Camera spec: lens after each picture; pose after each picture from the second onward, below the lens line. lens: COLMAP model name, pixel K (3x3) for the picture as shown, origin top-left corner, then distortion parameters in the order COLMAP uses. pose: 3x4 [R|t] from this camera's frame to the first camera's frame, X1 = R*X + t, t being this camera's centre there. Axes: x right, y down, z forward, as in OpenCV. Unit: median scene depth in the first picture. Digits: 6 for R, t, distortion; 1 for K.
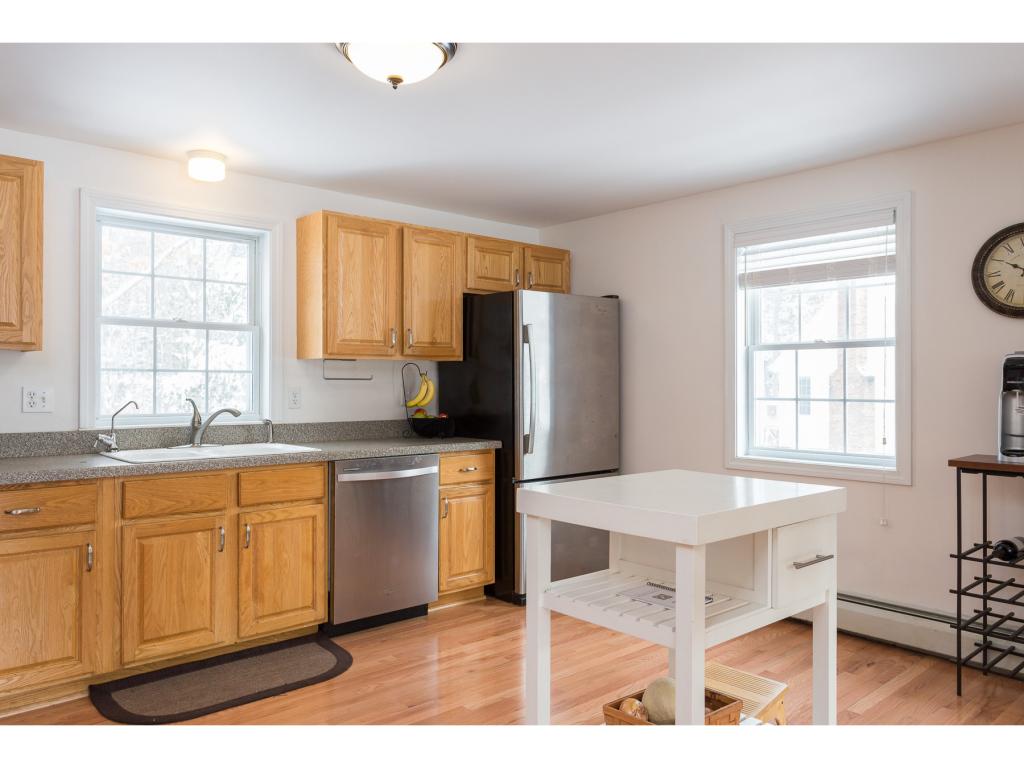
lens RADIAL K [[757.7, 0, 512.0], [0, 757.7, 384.0], [0, 0, 1]] dist [0.005737, 0.000579]
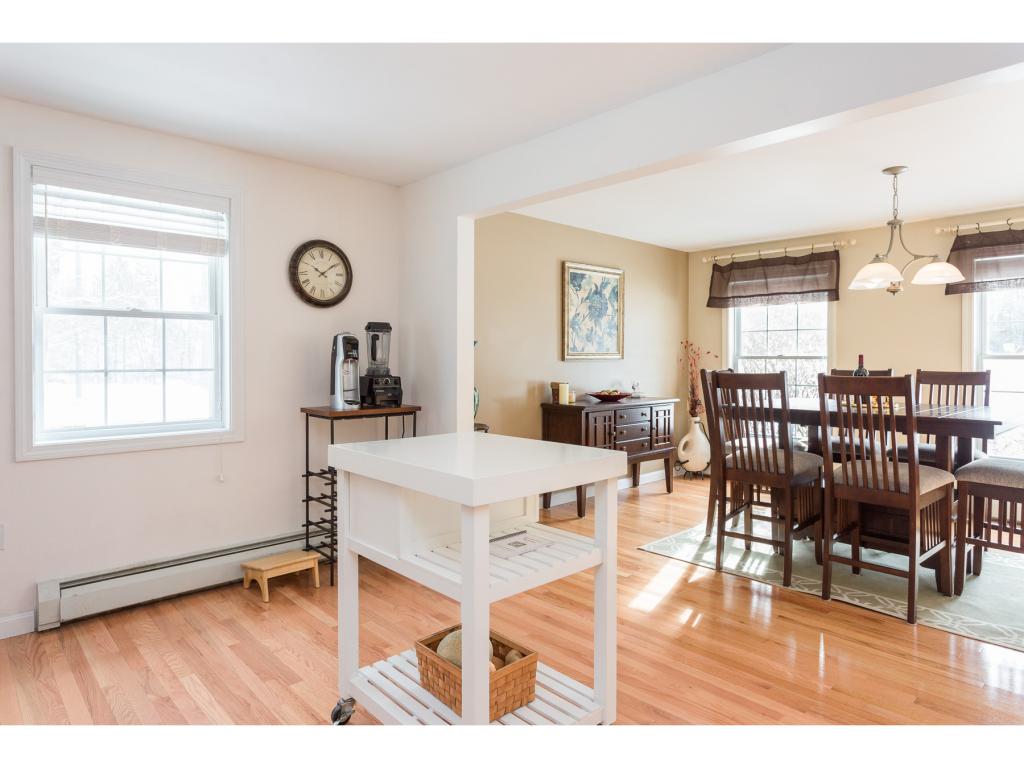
lens RADIAL K [[617.3, 0, 514.4], [0, 617.3, 362.1], [0, 0, 1]] dist [0.001767, 0.000625]
pose [[-0.023832, -0.011075, 0.999655, -0.425752], [-0.001783, 0.999938, 0.011036, 0.000836], [-0.999714, -0.001519, -0.023851, 0.591910]]
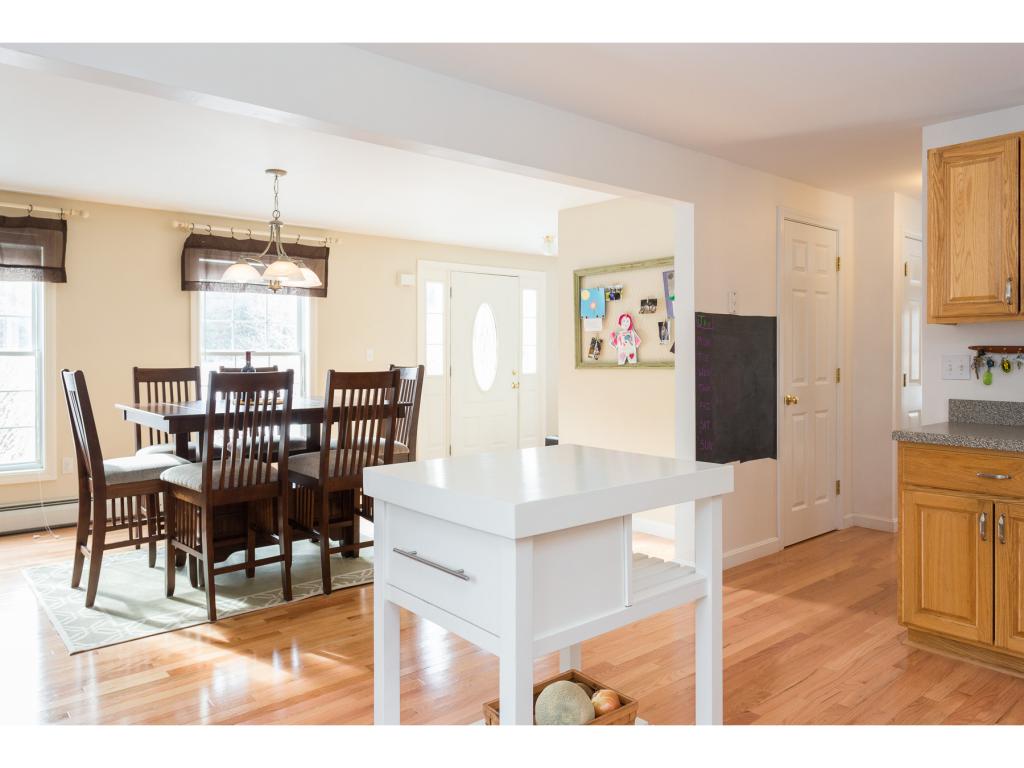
lens RADIAL K [[705.9, 0, 514.8], [0, 705.9, 360.4], [0, 0, 1]] dist [-0.010040, -0.001357]
pose [[-0.999676, -0.004670, 0.025026, 0.127441], [-0.004522, 0.999972, 0.005958, 0.005582], [-0.025053, 0.005843, -0.999669, 1.106769]]
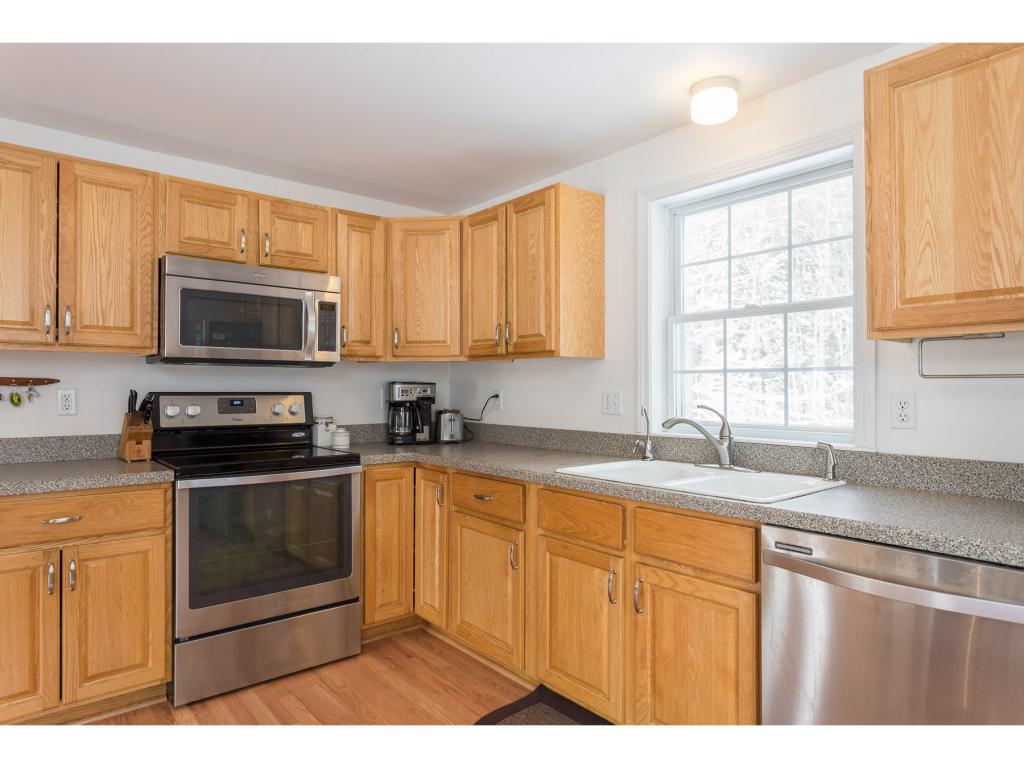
lens RADIAL K [[617.2, 0, 512.0], [0, 617.2, 384.0], [0, 0, 1]] dist [-0.002270, 0.001979]
pose [[-0.035031, -0.009974, -0.999336, 0.221133], [-0.001720, 0.999949, -0.009920, 0.003515], [0.999385, 0.001372, -0.035046, 0.813458]]
